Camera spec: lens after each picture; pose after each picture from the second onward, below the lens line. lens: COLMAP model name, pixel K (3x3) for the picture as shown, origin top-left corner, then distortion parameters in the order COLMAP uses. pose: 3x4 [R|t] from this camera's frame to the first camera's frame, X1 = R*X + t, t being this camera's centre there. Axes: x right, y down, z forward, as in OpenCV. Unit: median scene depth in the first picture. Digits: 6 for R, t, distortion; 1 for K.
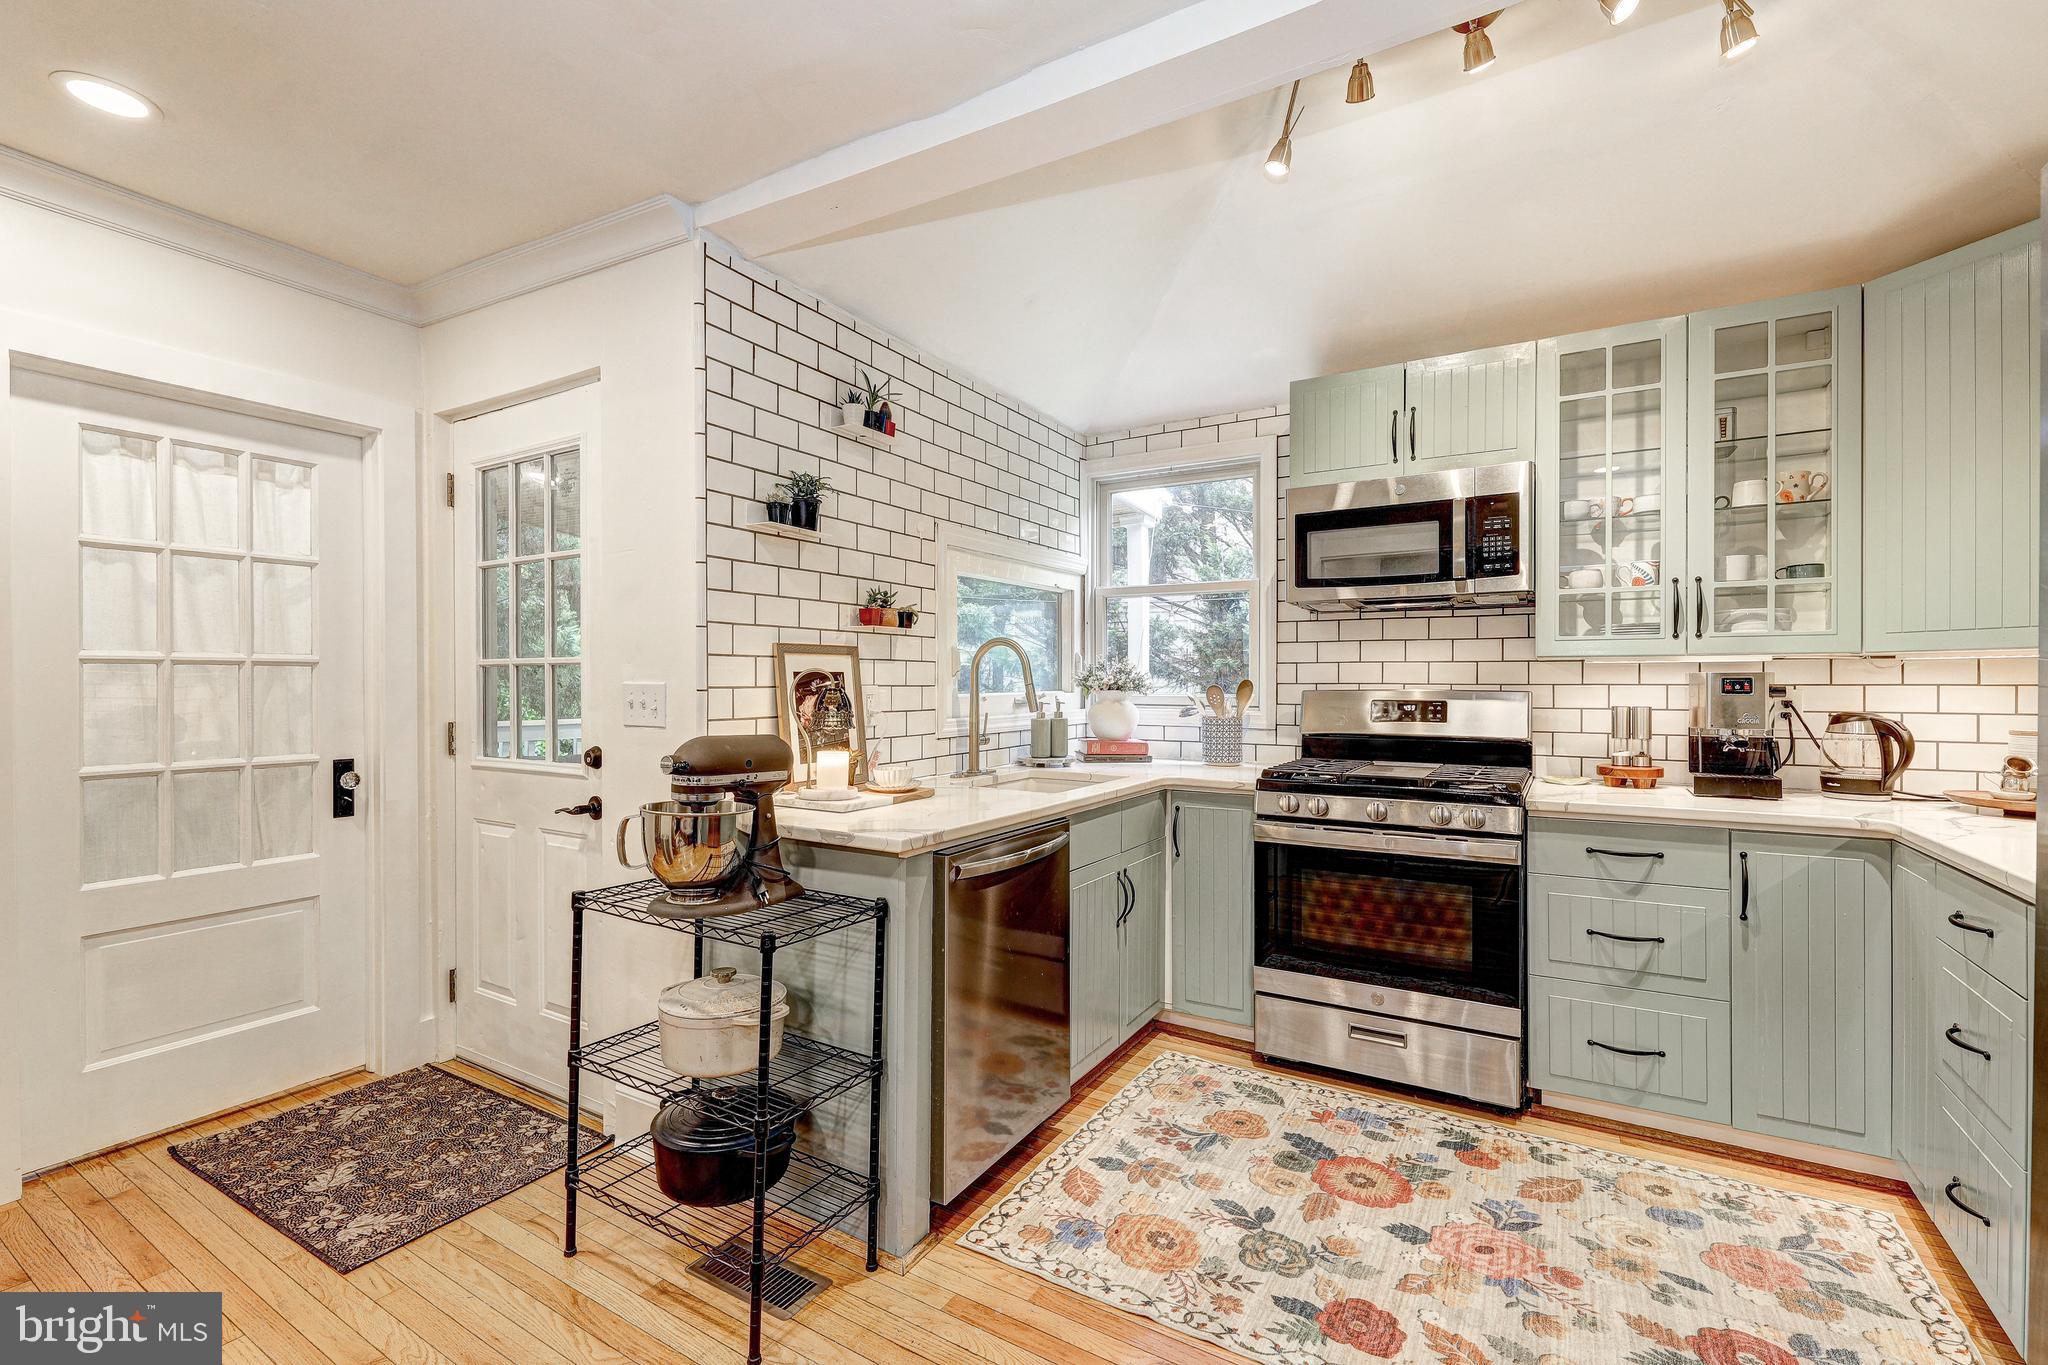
lens RADIAL K [[901.0, 0, 1019.5], [0, 901.0, 681.9], [0, 0, 1]] dist [0.006750, -0.004583]
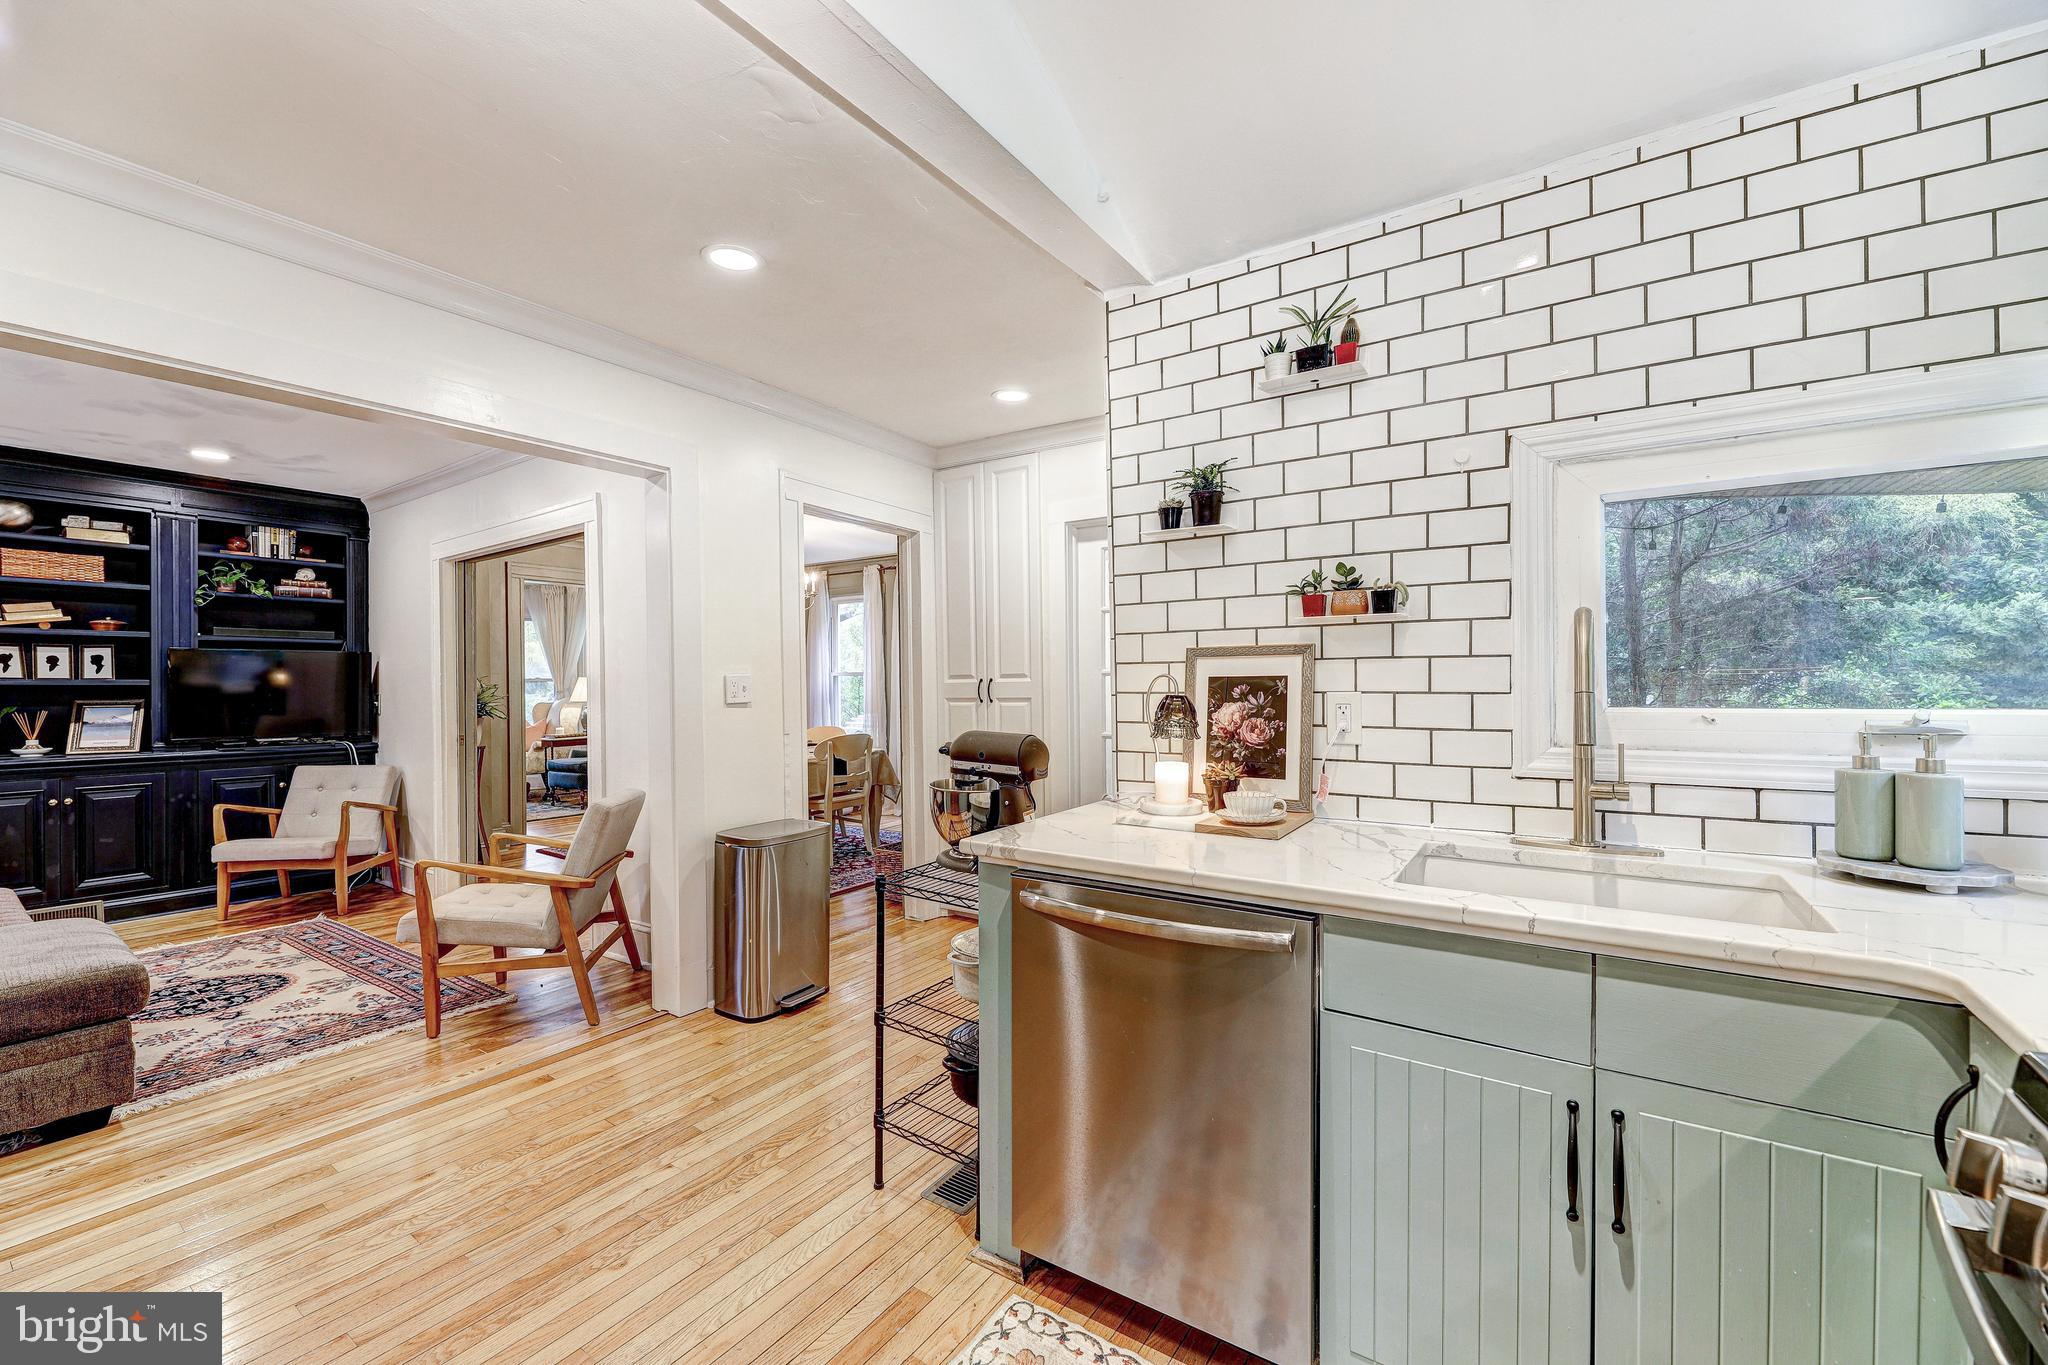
lens RADIAL K [[828.7, 0, 1039.4], [0, 828.7, 681.9], [0, 0, 1]] dist [-0.002049, -0.001449]
pose [[-0.048596, -0.005853, -0.998801, 0.525570], [0.002243, 0.999980, -0.005969, -0.000980], [0.998816, -0.002530, -0.048582, 0.724263]]
